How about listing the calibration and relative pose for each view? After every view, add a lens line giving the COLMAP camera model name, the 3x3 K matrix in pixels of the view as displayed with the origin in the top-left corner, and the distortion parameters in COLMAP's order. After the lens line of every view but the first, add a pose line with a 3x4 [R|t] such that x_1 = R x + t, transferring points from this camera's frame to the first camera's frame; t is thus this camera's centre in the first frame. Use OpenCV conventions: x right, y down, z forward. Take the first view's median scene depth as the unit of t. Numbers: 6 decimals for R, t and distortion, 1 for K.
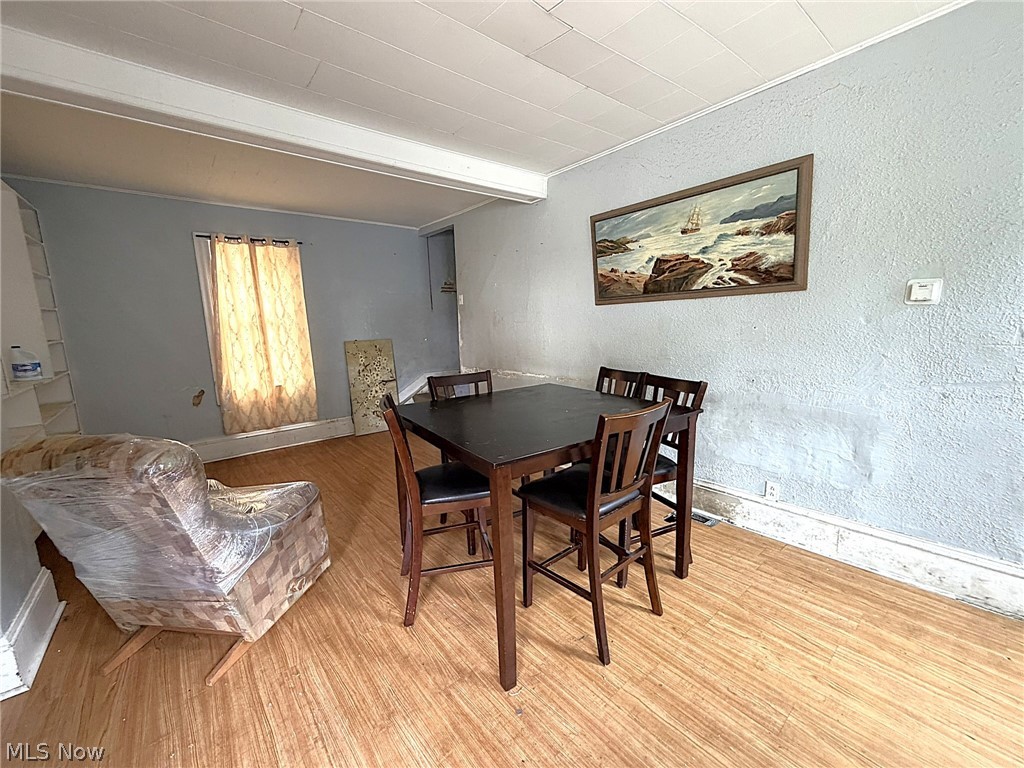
lens RADIAL K [[410.6, 0, 510.1], [0, 410.6, 387.0], [0, 0, 1]] dist [0.002766, 0.000532]
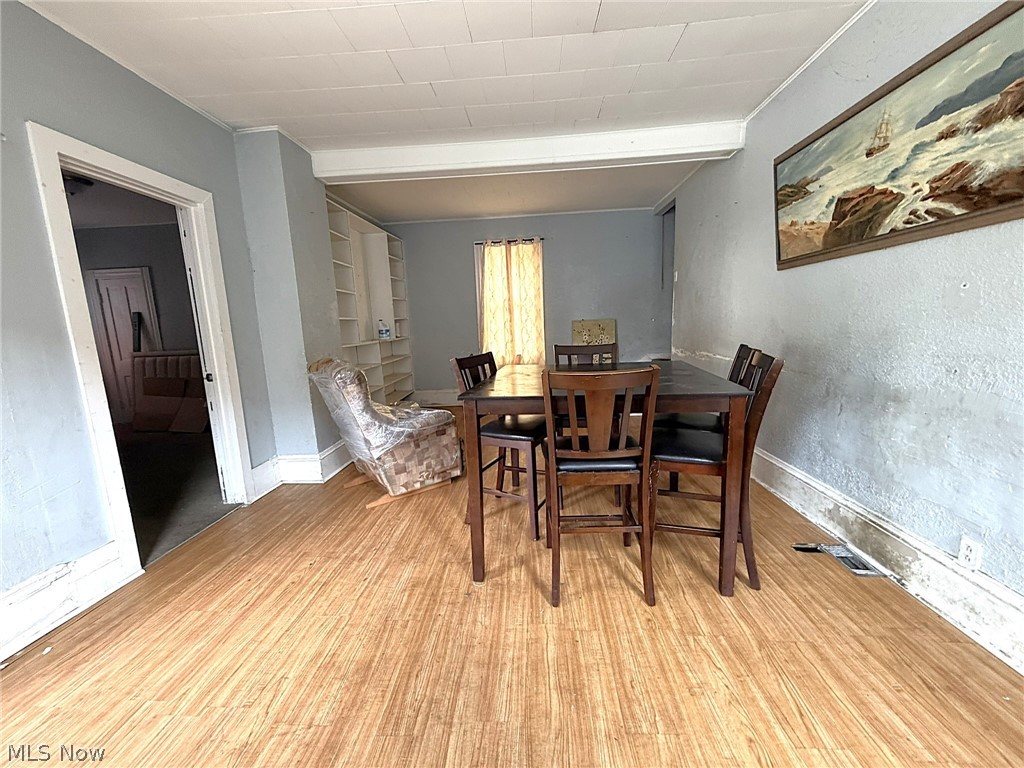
lens RADIAL K [[410.6, 0, 510.1], [0, 410.6, 386.9], [0, 0, 1]] dist [0.002766, 0.000532]
pose [[0.729222, 0.111110, -0.675196, 0.507925], [-0.091491, 0.993701, 0.064712, 0.028628], [0.678133, 0.014585, 0.734794, 0.077419]]
